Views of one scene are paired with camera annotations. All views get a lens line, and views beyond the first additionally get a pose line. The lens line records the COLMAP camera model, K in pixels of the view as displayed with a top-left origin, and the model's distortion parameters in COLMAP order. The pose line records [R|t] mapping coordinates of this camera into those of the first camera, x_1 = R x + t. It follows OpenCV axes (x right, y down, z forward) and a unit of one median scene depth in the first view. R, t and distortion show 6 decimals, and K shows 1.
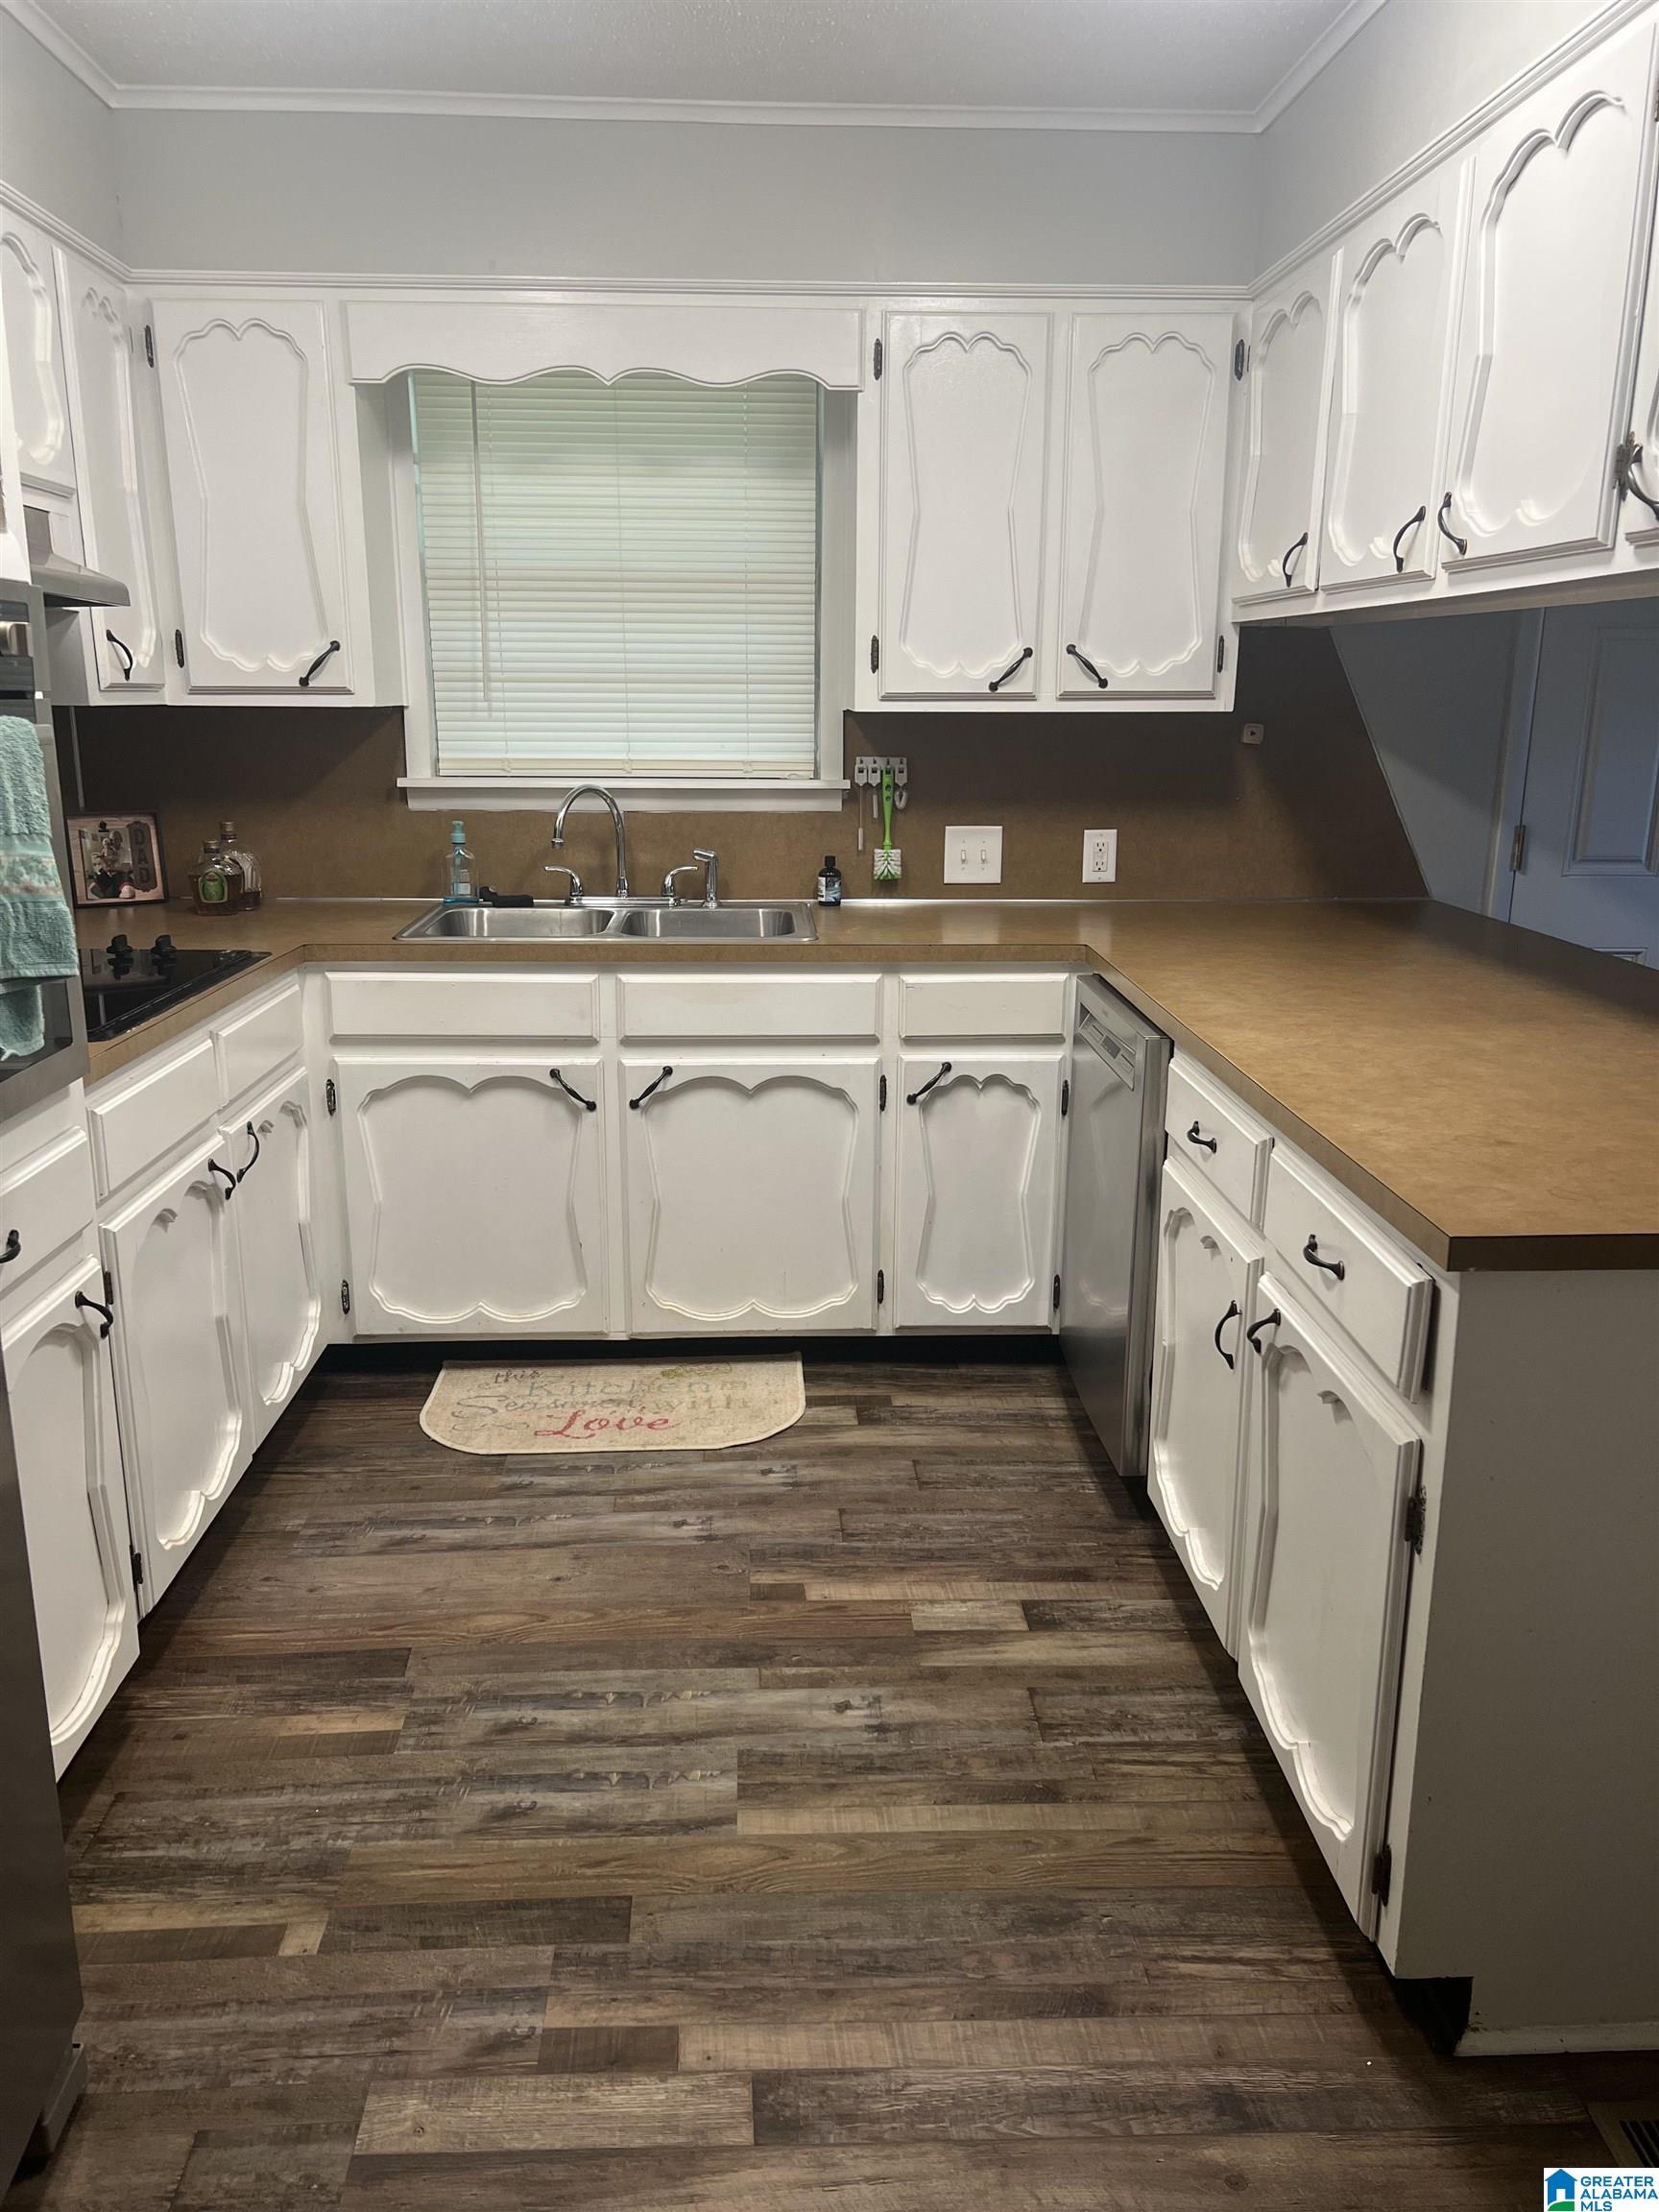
lens RADIAL K [[1678.0, 0, 837.1], [0, 1678.0, 1125.9], [0, 0, 1]] dist [0.077586, -0.091003]
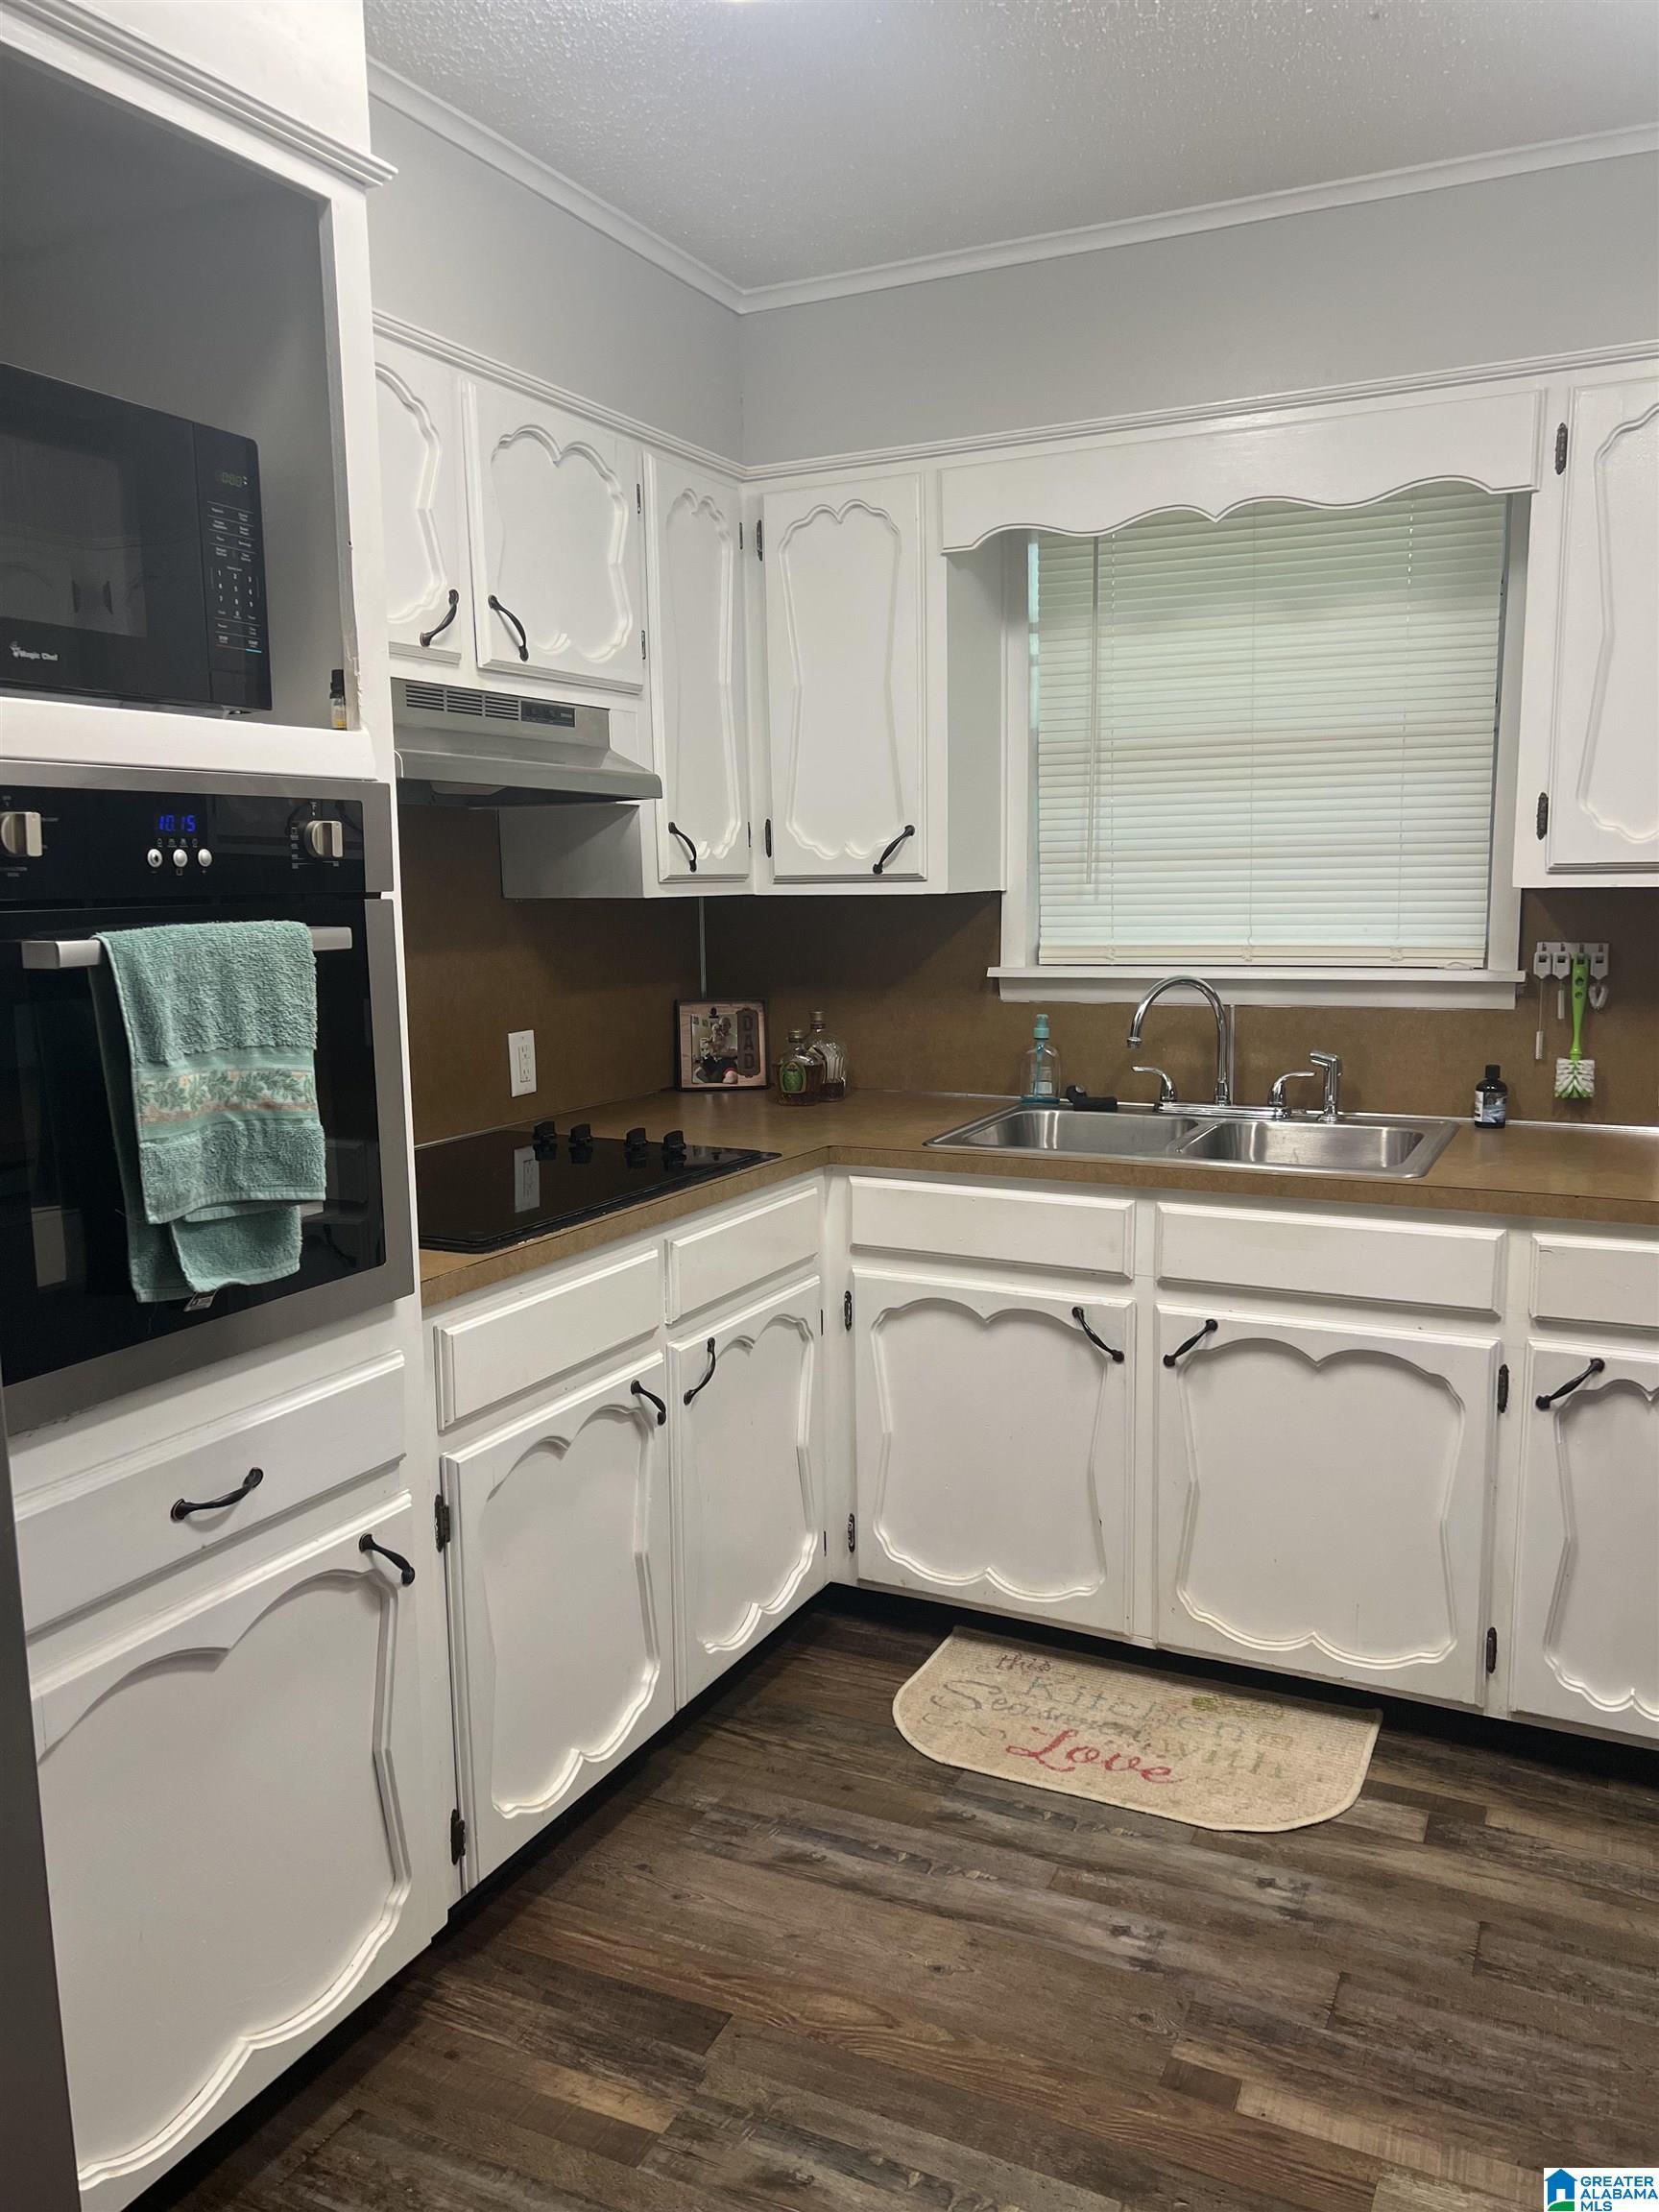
lens RADIAL K [[1678.0, 0, 839.4], [0, 1678.0, 1117.9], [0, 0, 1]] dist [0.077586, -0.091003]
pose [[0.872049, 0.055937, -0.486212, 0.132630], [-0.104336, 0.991858, -0.073023, -0.054117], [0.478169, 0.114409, 0.870784, 0.193897]]
